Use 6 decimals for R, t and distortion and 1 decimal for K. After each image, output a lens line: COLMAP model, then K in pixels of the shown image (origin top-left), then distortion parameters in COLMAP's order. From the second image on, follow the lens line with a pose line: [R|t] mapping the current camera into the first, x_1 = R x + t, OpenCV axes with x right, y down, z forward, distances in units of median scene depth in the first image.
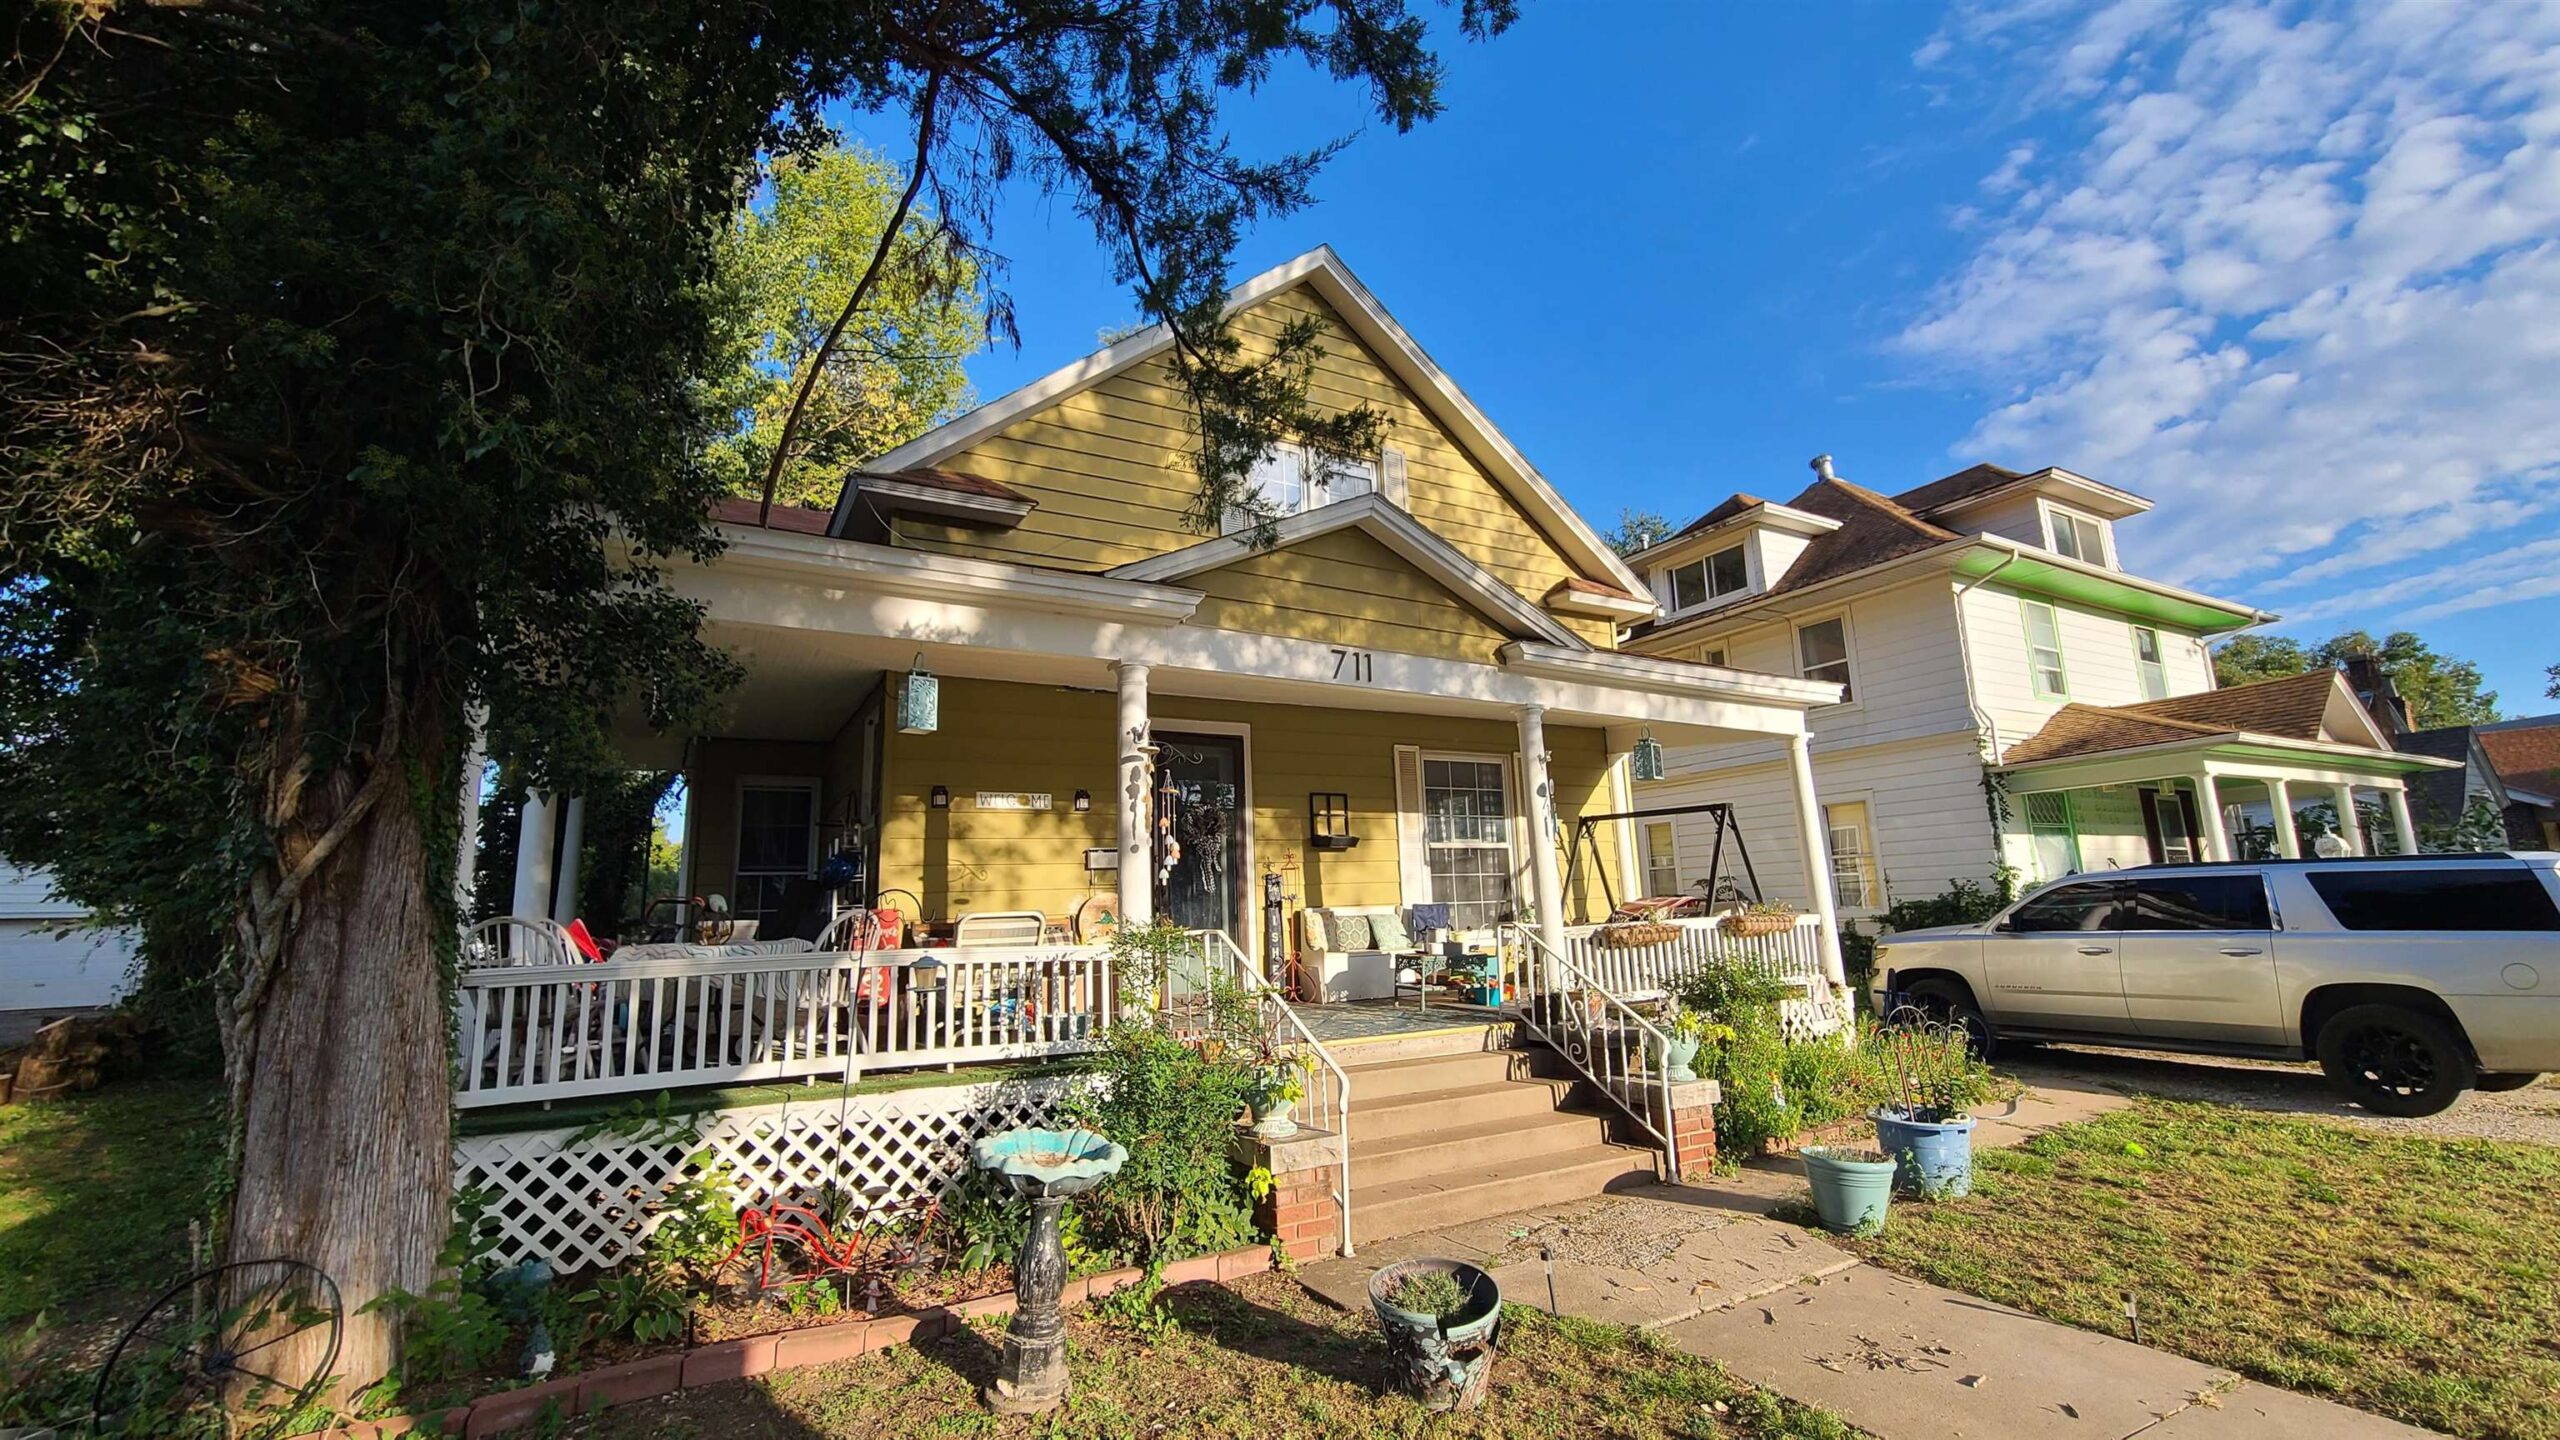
lens RADIAL K [[1069.3, 0, 1295.7], [0, 1069.3, 698.0], [0, 0, 1]] dist [-0.003075, -0.000263]
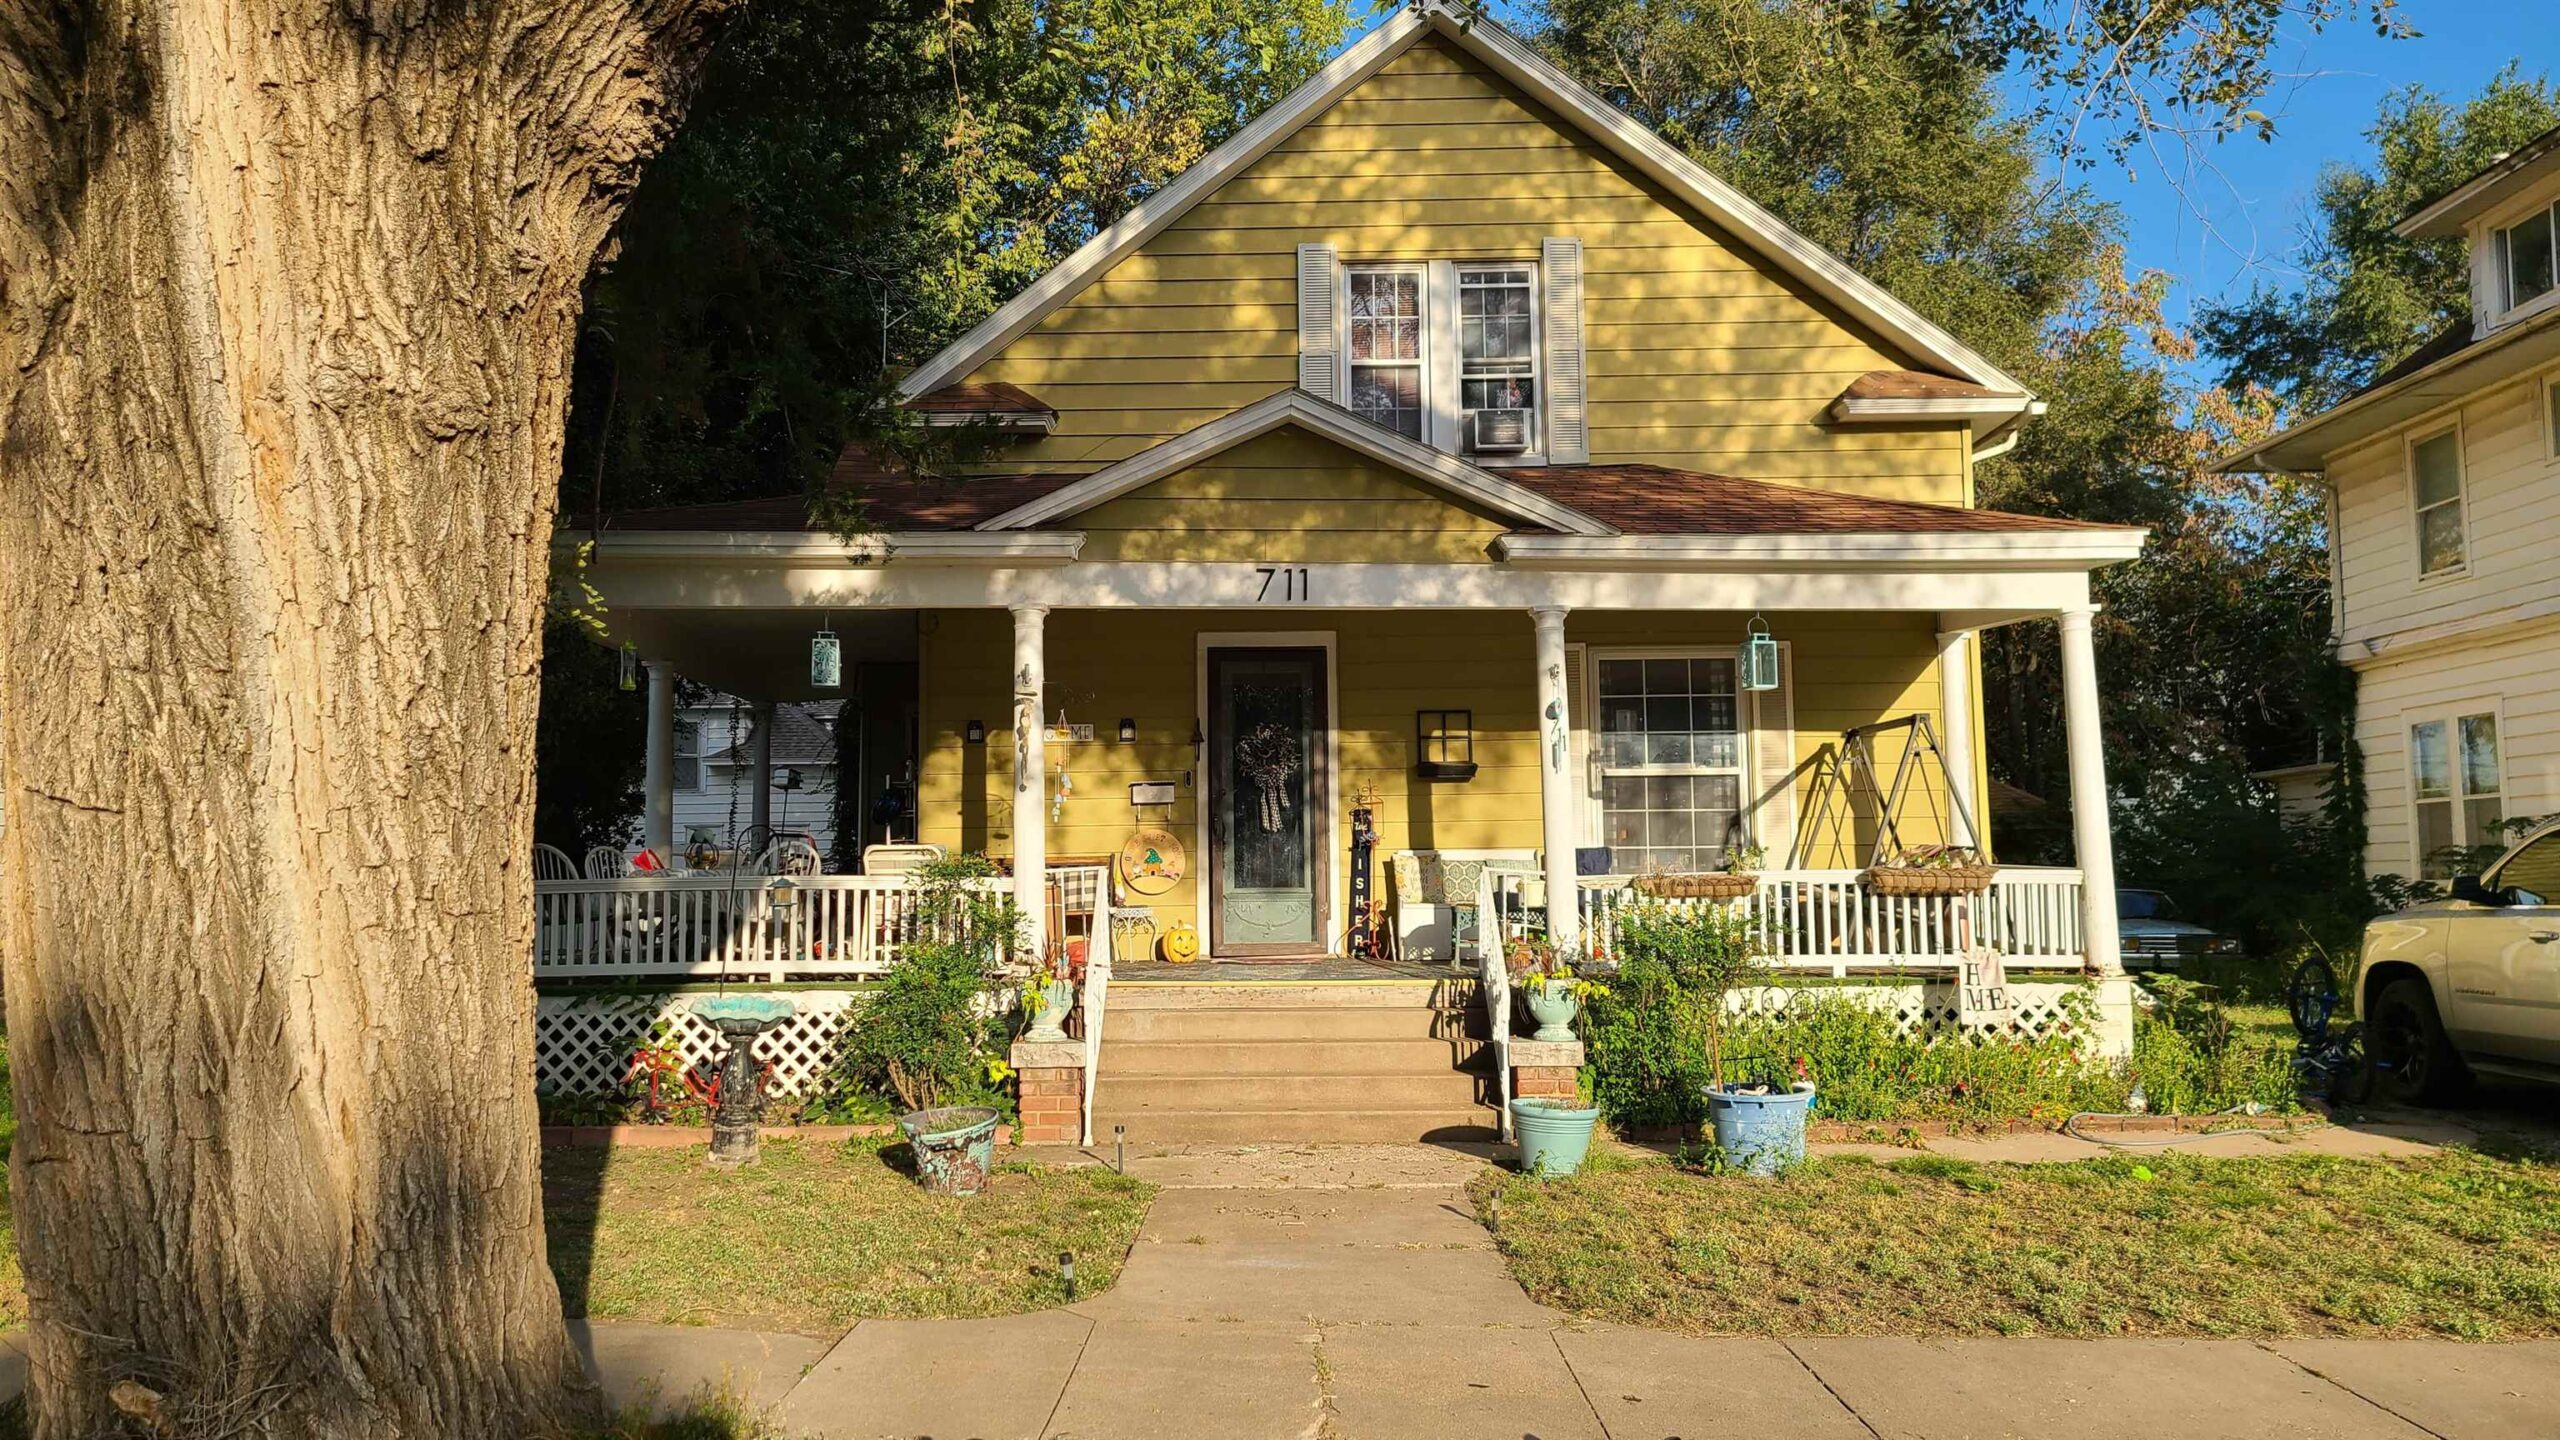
lens RADIAL K [[1983.2, 0, 1280.7], [0, 1983.2, 670.0], [0, 0, 1]] dist [0.069861, -0.064888]
pose [[0.865155, -0.033232, -0.500402, 0.812785], [0.081844, 0.993781, 0.075505, -0.076939], [0.494780, -0.106279, 0.862495, -0.418320]]
